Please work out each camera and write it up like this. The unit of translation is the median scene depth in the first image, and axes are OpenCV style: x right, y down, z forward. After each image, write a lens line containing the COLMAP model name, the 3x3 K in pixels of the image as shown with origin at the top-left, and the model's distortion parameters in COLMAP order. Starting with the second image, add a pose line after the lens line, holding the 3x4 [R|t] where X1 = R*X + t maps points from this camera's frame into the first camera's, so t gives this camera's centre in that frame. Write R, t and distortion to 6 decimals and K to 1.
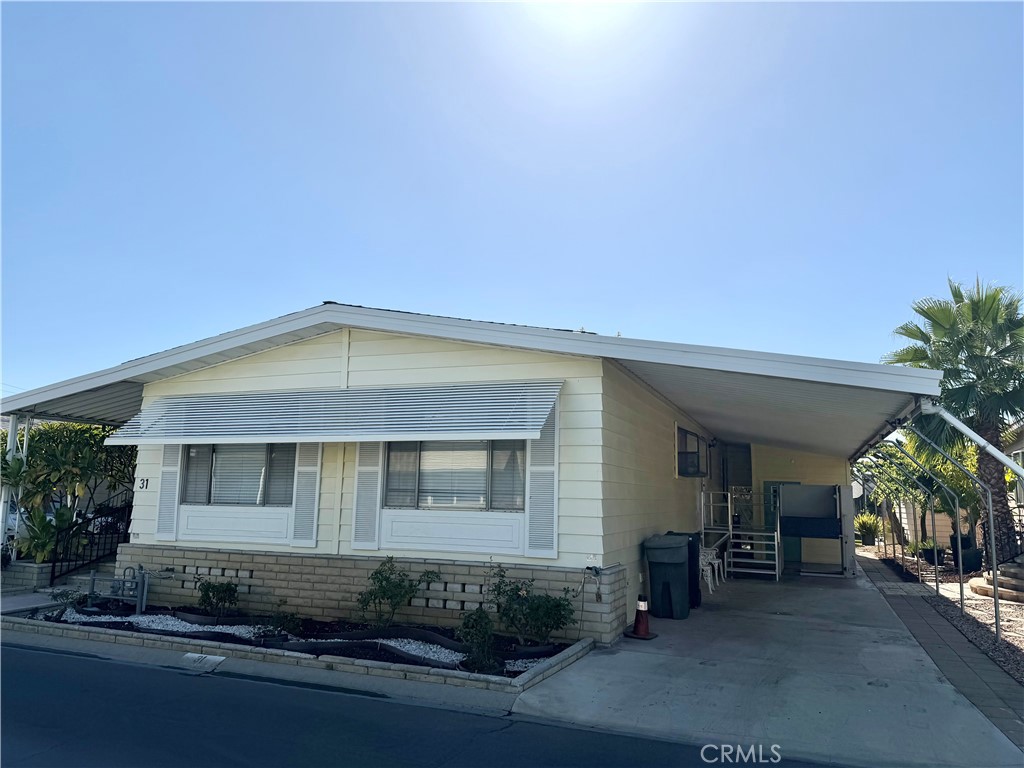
lens RADIAL K [[714.1, 0, 513.0], [0, 714.1, 373.2], [0, 0, 1]] dist [0.011301, -0.007555]
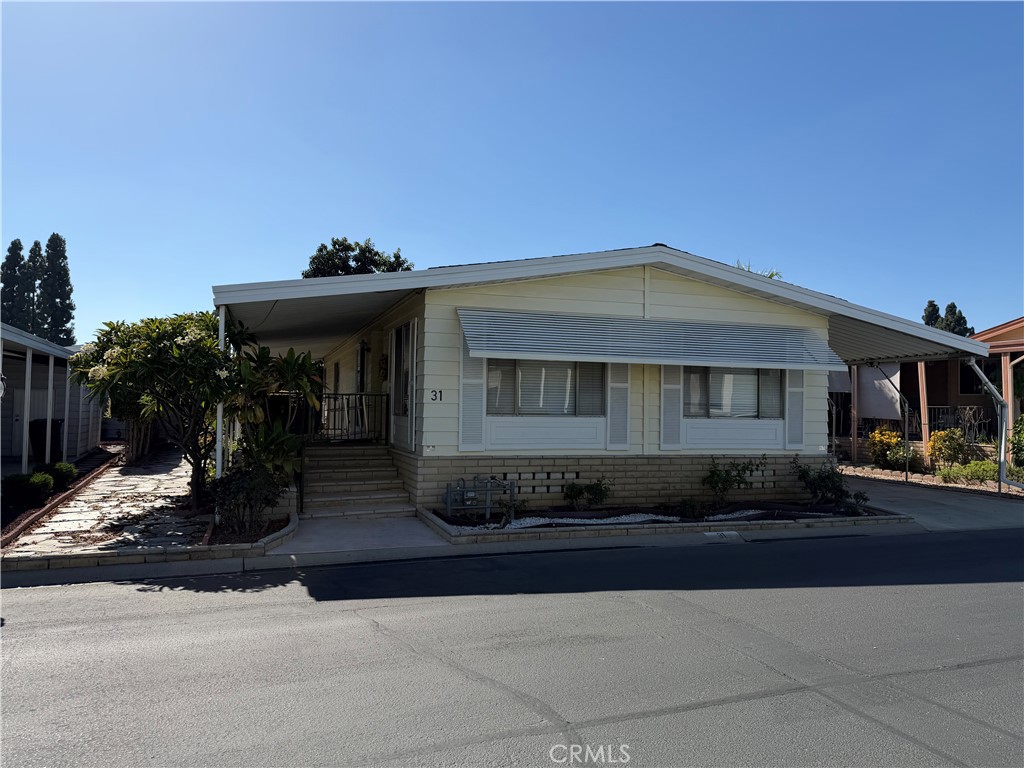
lens RADIAL K [[714.1, 0, 515.2], [0, 714.1, 391.1], [0, 0, 1]] dist [0.011301, -0.007555]
pose [[0.777578, 0.007904, 0.628737, -1.170476], [-0.113811, 0.985174, 0.128369, 0.012580], [-0.618401, -0.171374, 0.766949, 0.208961]]
